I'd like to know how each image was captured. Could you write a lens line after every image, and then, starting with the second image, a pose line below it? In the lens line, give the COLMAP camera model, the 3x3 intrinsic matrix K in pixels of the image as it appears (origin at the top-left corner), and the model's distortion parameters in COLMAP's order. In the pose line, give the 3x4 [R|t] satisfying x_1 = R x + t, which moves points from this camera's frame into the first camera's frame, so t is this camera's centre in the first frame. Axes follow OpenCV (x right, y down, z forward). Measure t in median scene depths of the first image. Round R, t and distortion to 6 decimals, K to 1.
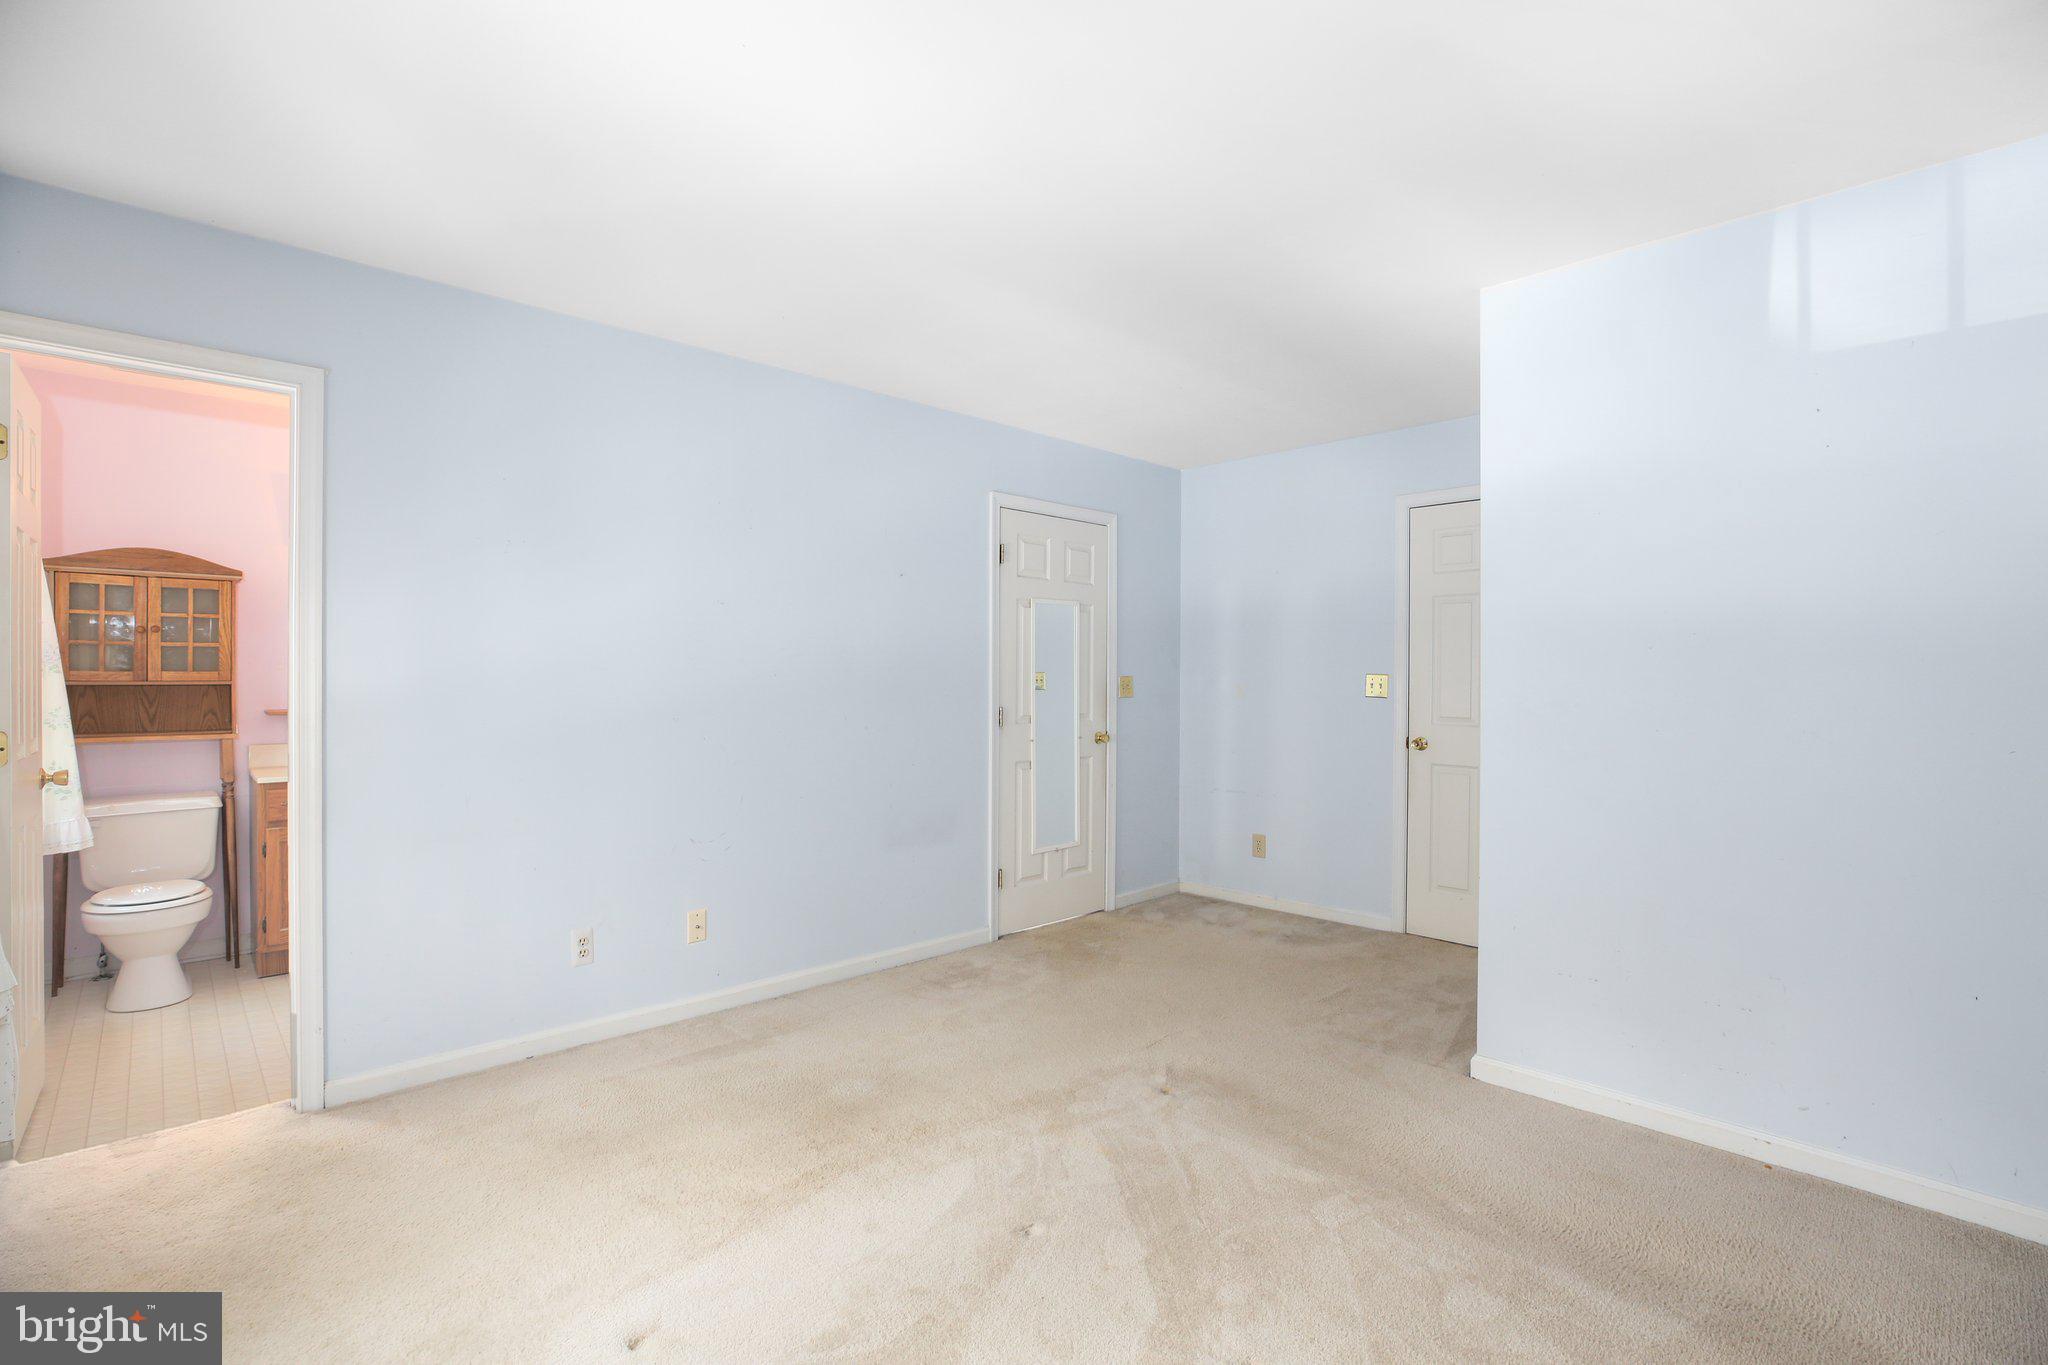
lens RADIAL K [[942.5, 0, 1024.0], [0, 942.5, 682.5], [0, 0, 1]] dist [-0.033400, 0.013685]
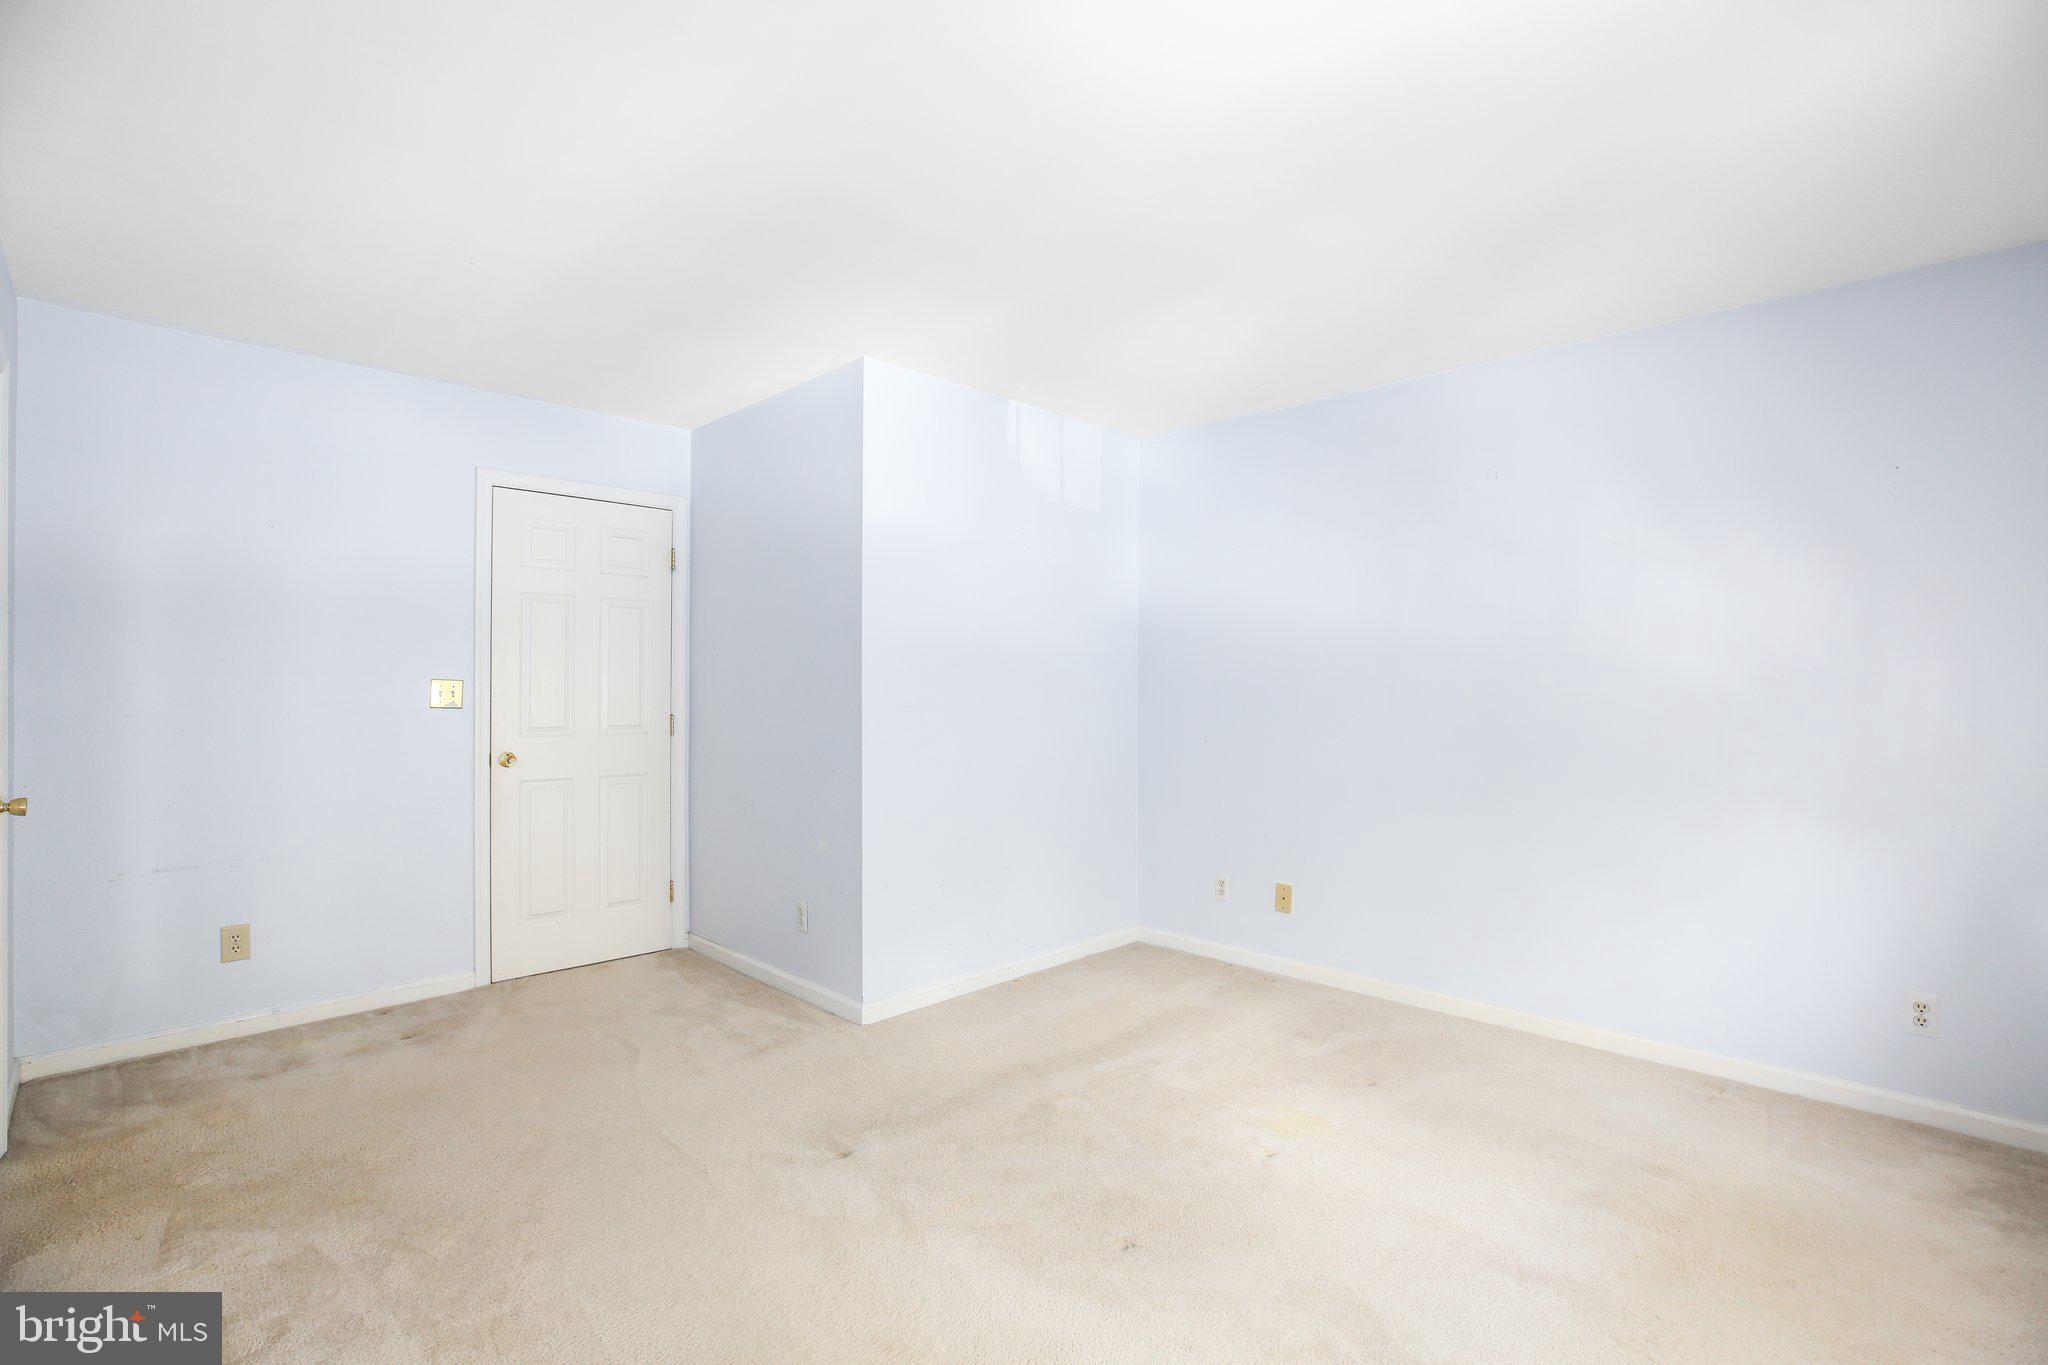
lens RADIAL K [[942.5, 0, 1024.0], [0, 942.5, 682.5], [0, 0, 1]] dist [-0.033400, 0.013685]
pose [[-0.021993, 0.001806, 0.999757, -0.450045], [0.007427, 0.999971, -0.001643, -0.001220], [-0.999731, 0.007389, -0.022005, 0.526270]]
